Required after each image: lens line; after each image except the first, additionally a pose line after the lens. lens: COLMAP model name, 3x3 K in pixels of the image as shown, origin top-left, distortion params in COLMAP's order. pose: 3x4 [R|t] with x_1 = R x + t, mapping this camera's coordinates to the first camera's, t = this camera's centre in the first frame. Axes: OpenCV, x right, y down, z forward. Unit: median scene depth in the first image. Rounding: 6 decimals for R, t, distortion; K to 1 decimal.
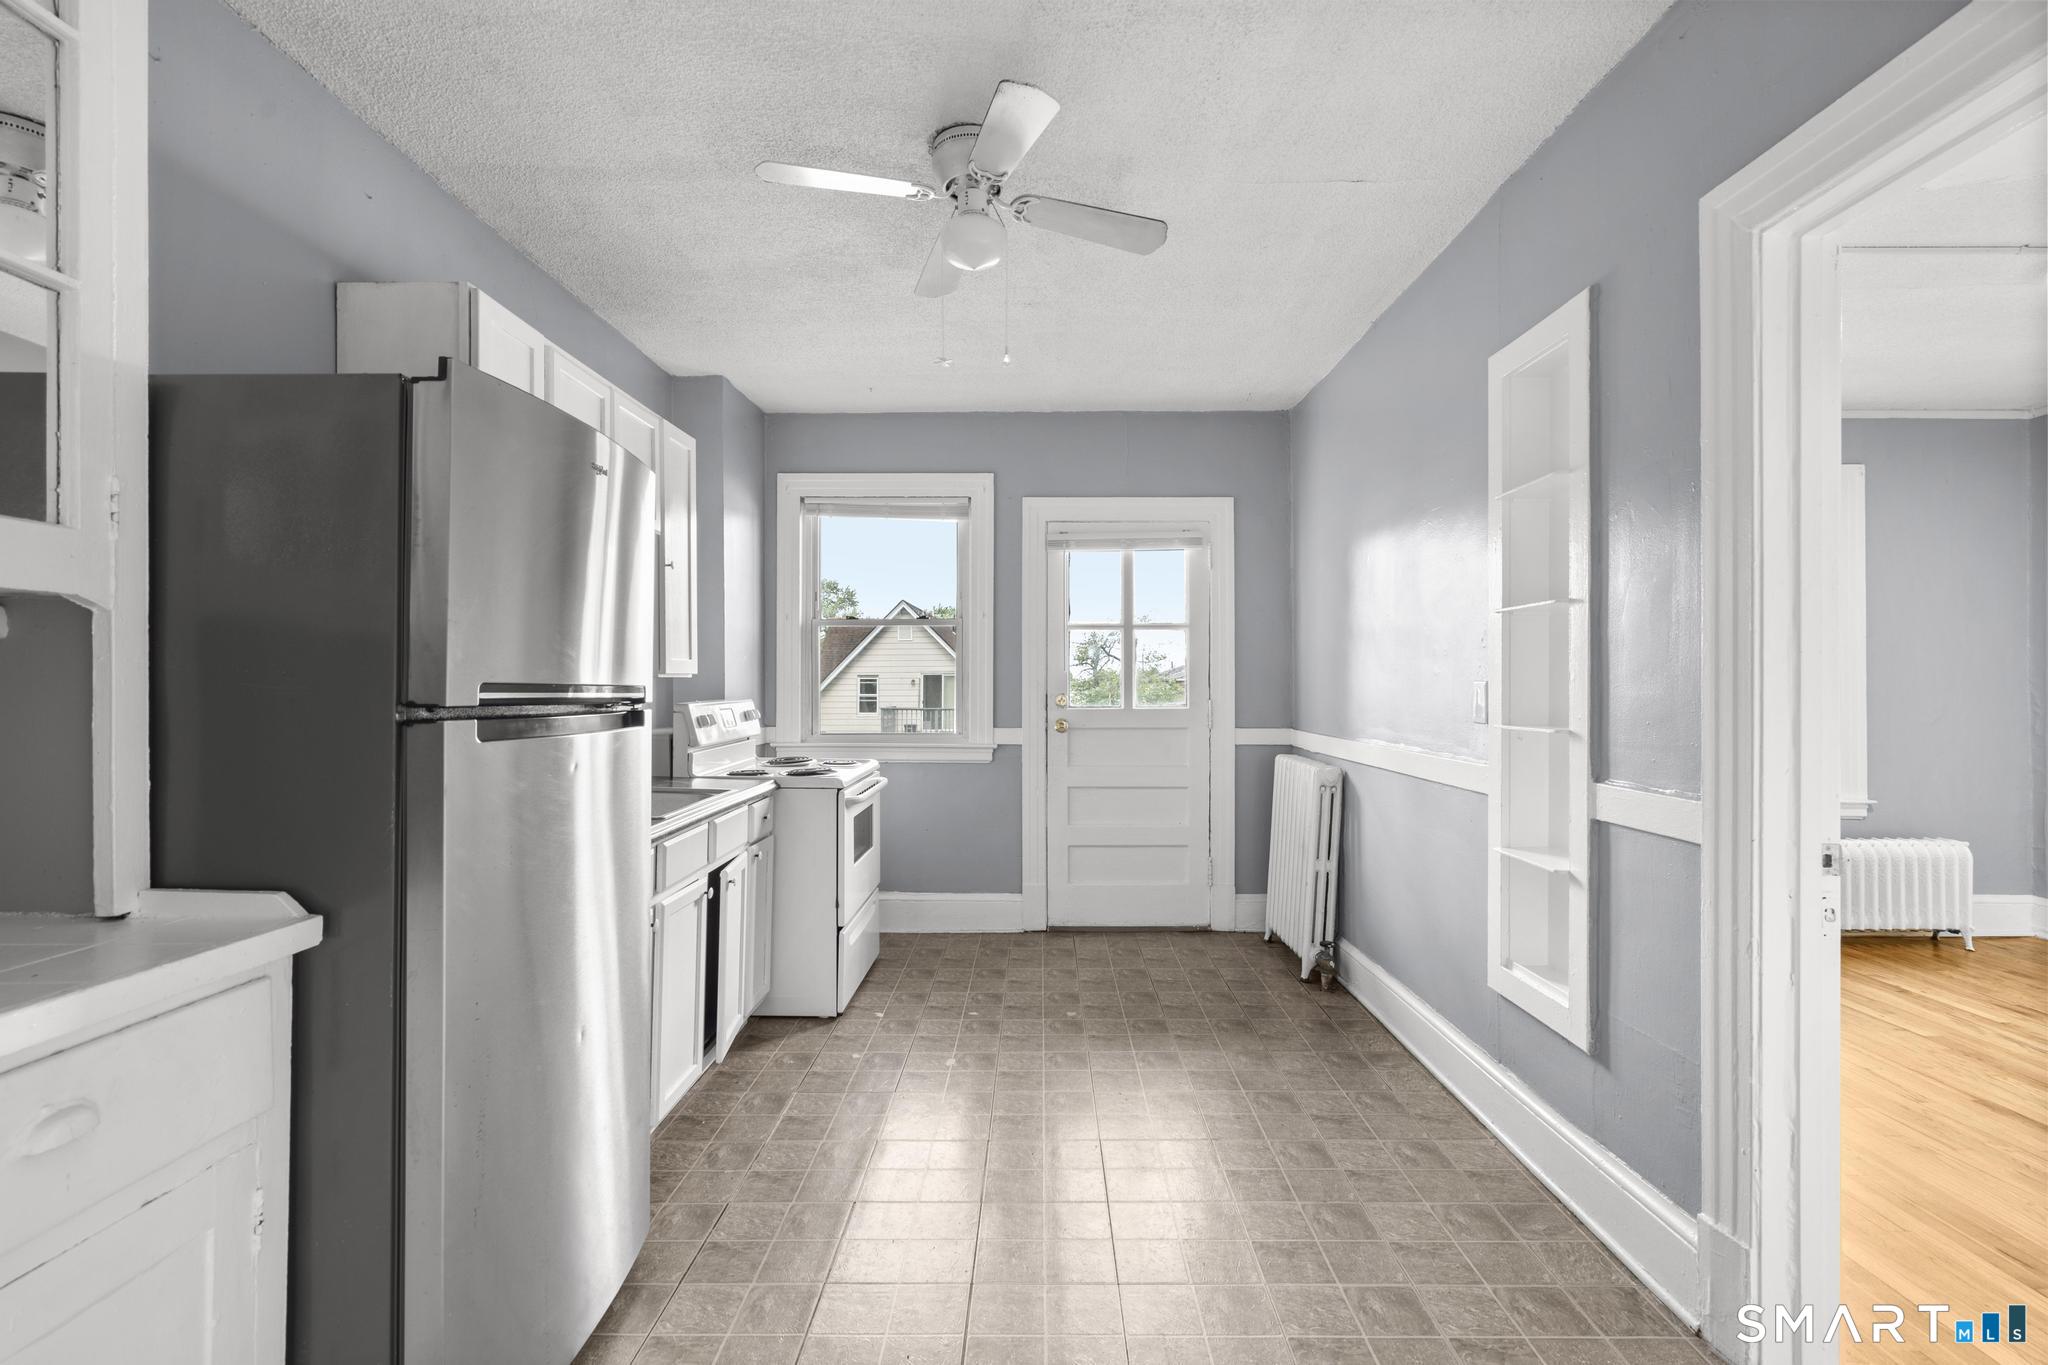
lens RADIAL K [[922.3, 0, 1030.0], [0, 922.3, 681.8], [0, 0, 1]] dist [-0.009081, 0.005231]
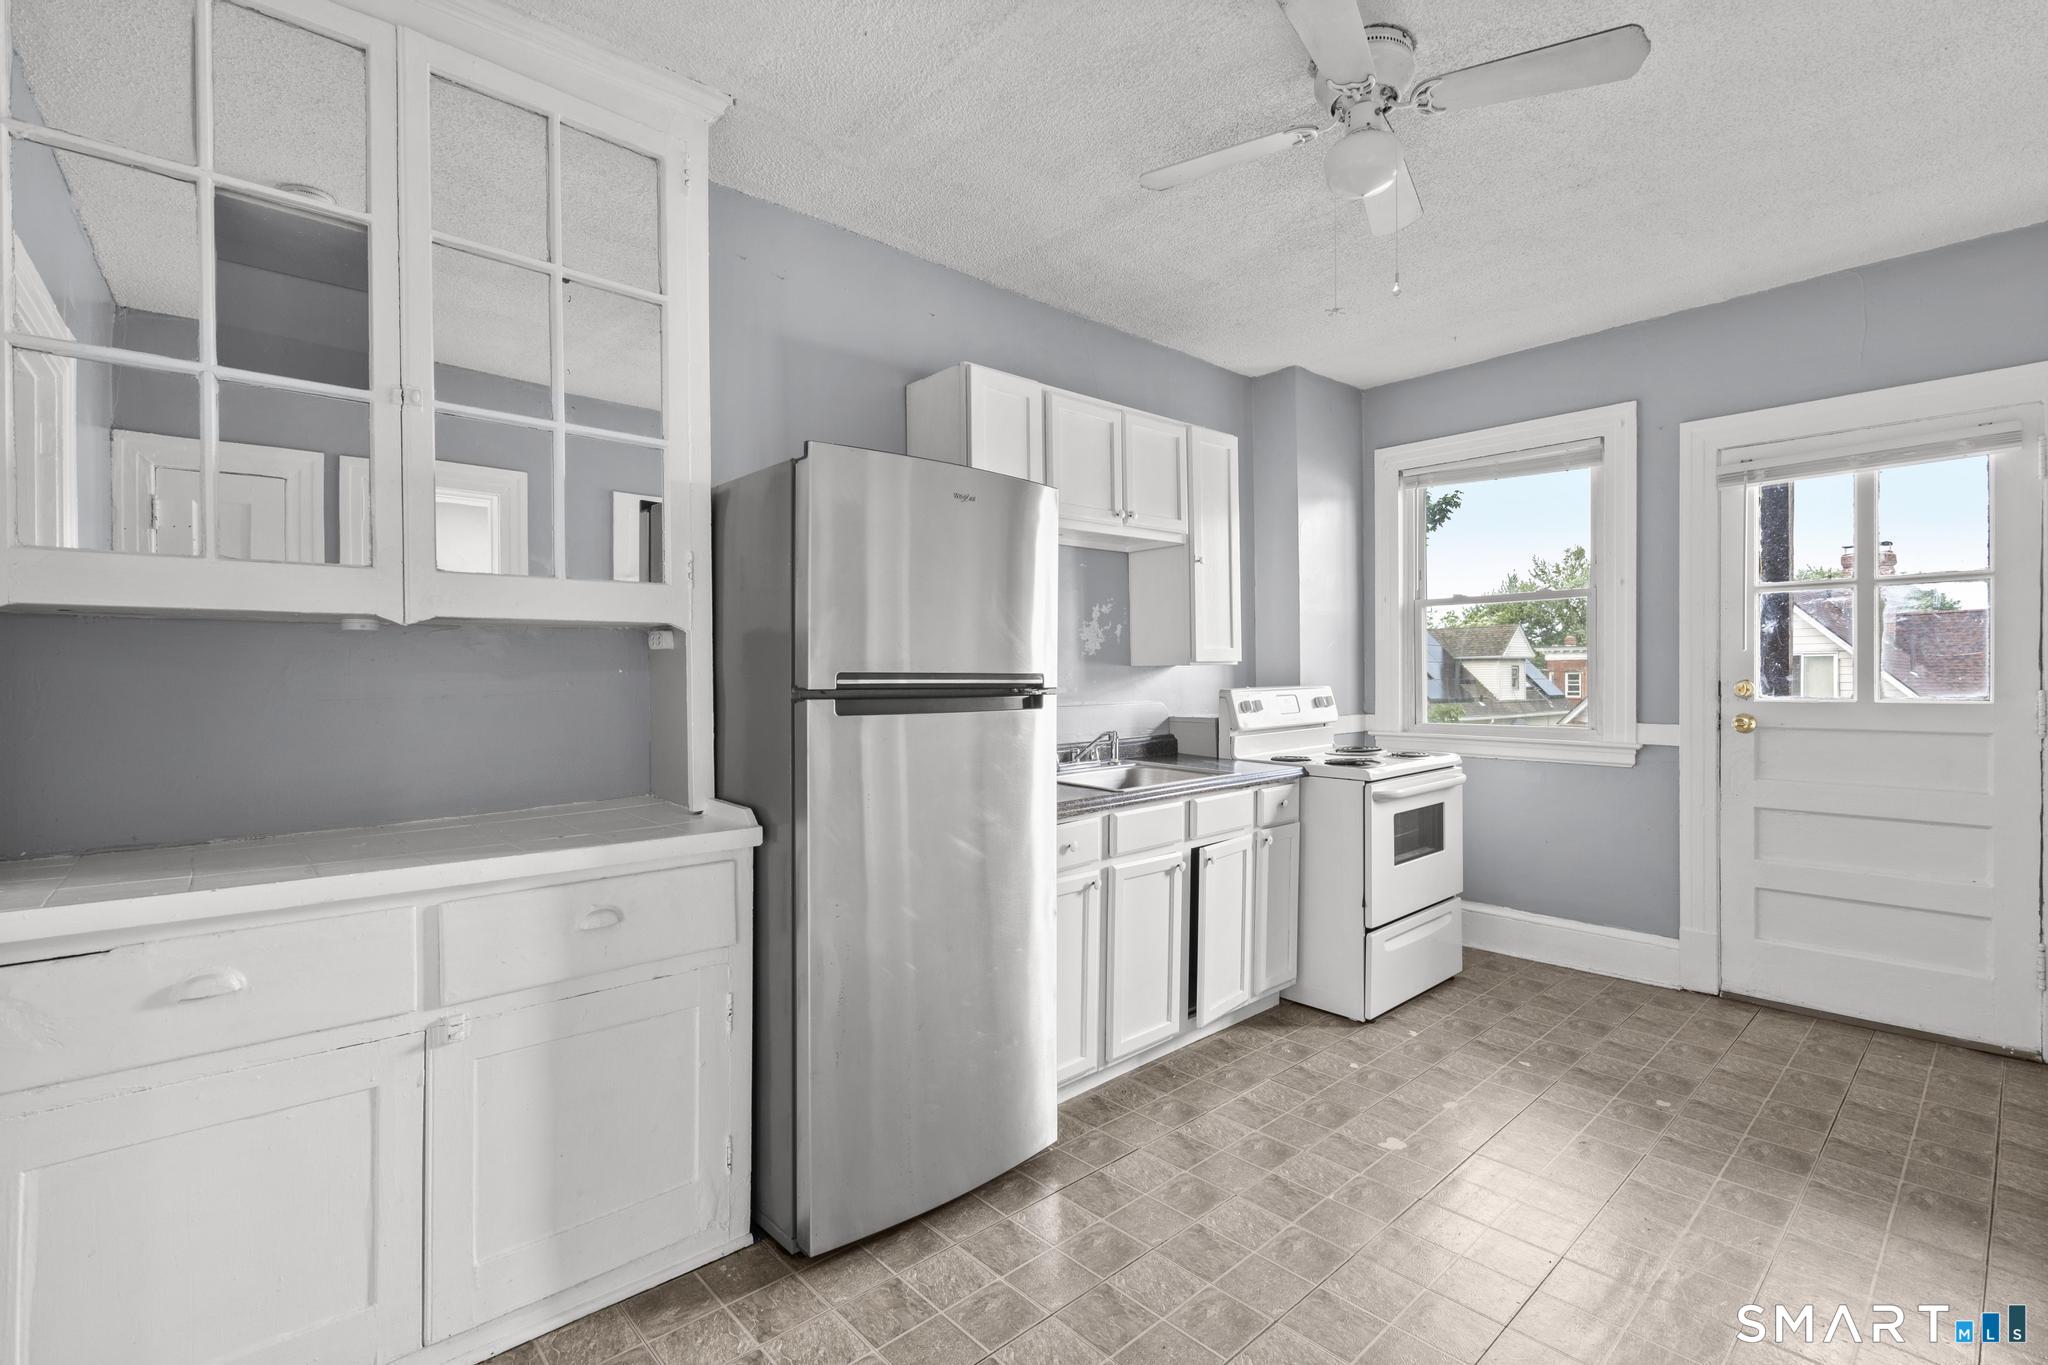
lens RADIAL K [[922.3, 0, 1030.0], [0, 922.3, 681.8], [0, 0, 1]] dist [-0.009081, 0.005231]
pose [[0.680536, 0.001104, -0.732714, 0.226087], [0.009793, 0.999896, 0.010603, 0.001103], [0.732649, -0.014391, 0.680454, 0.102421]]
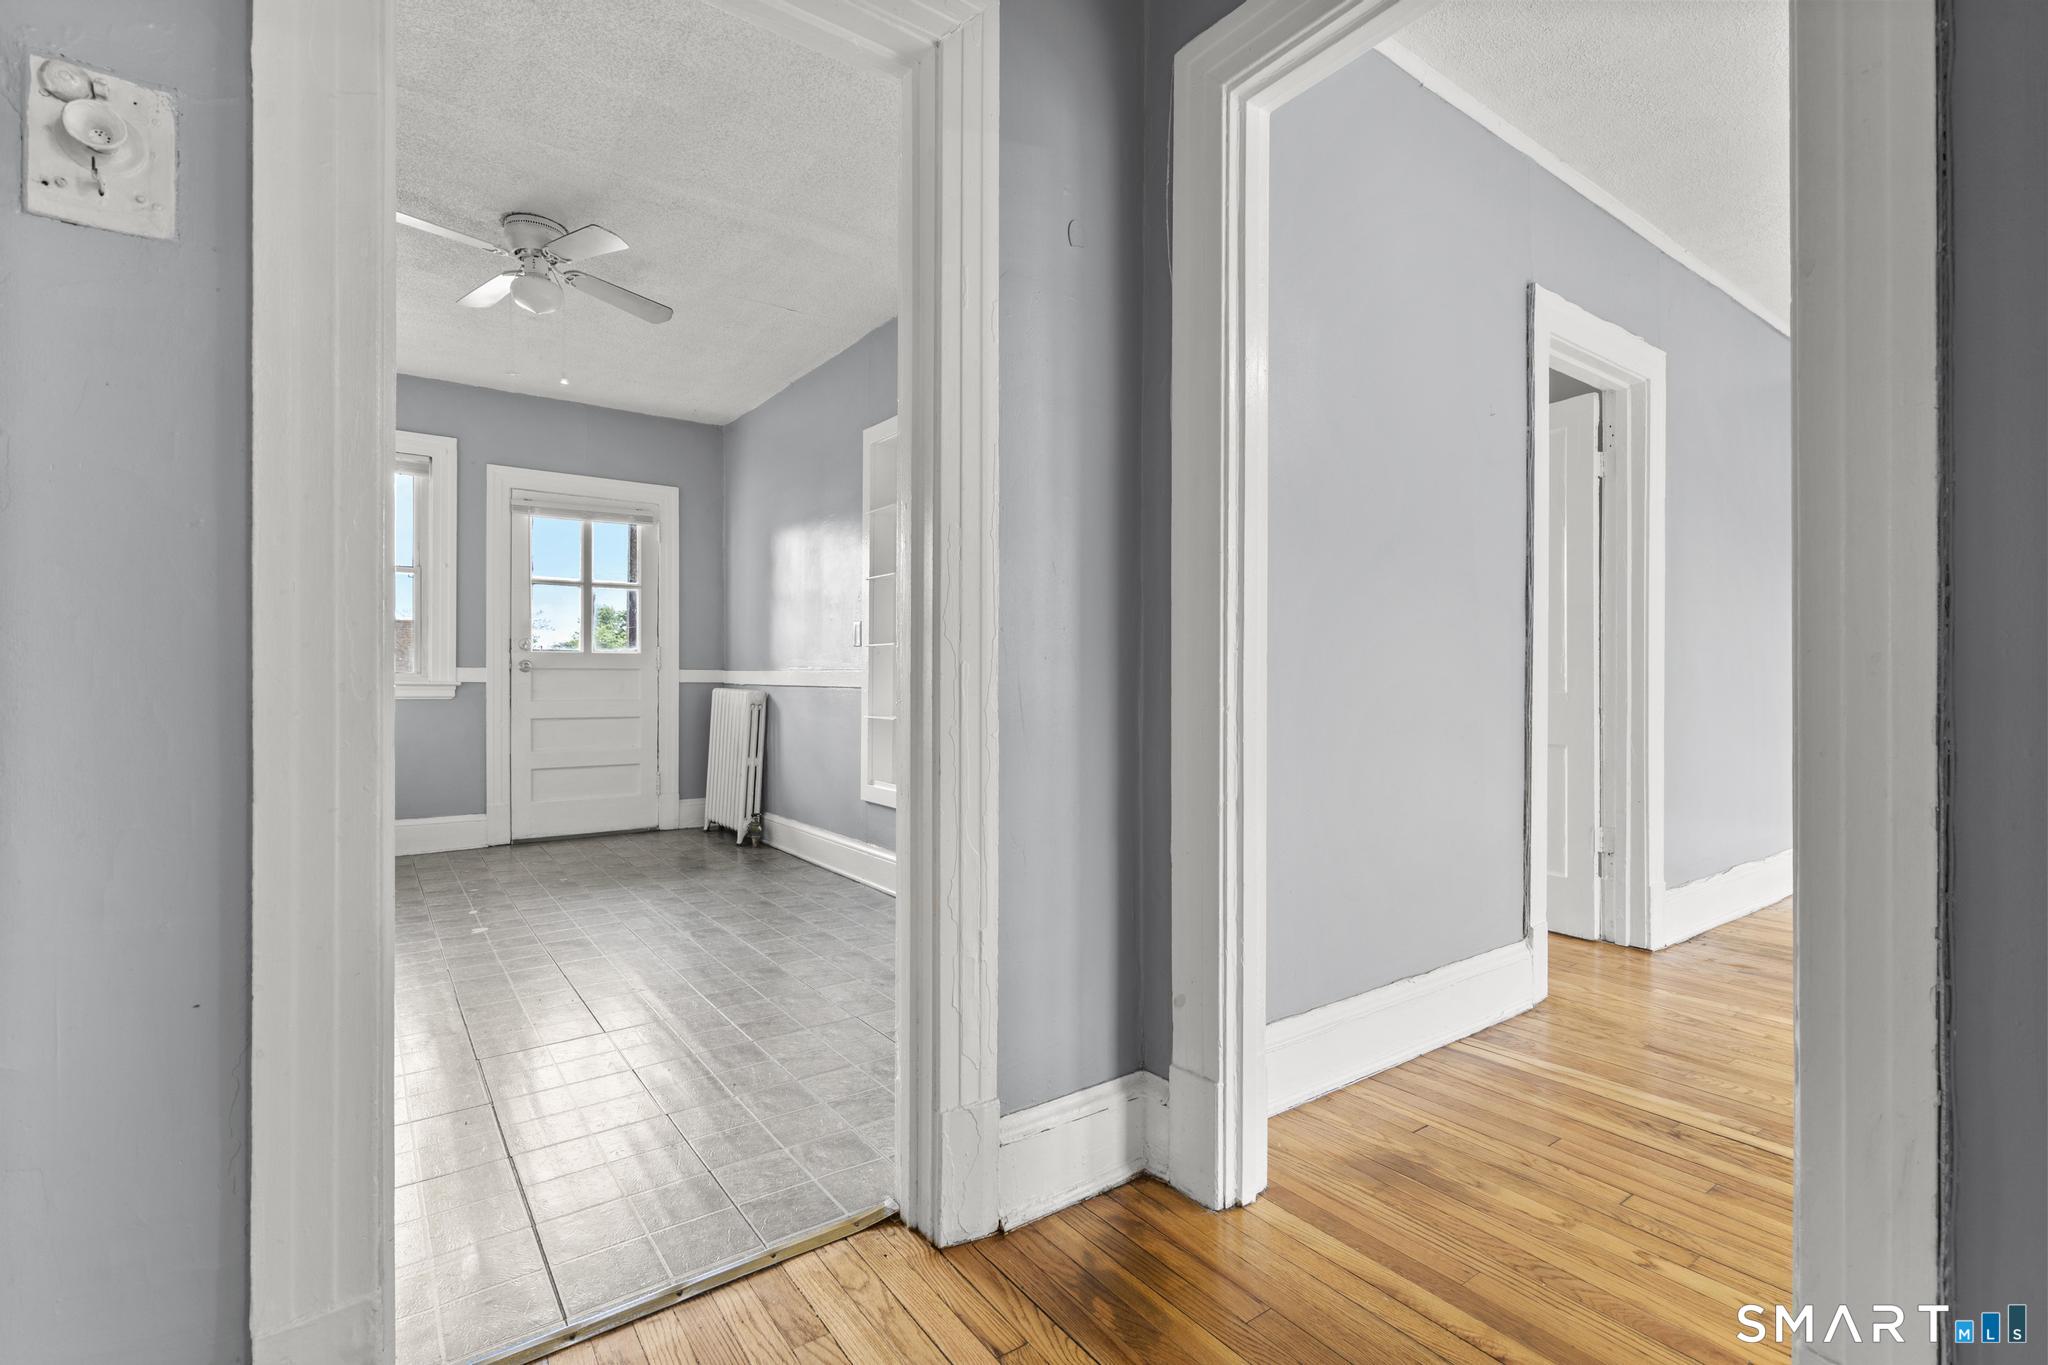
lens RADIAL K [[922.3, 0, 1030.0], [0, 922.3, 681.8], [0, 0, 1]] dist [-0.009081, 0.005231]
pose [[0.798448, 0.000924, 0.602063, -0.191134], [-0.006844, 0.999948, 0.007541, 0.066606], [-0.602024, -0.010141, 0.798413, -0.375105]]
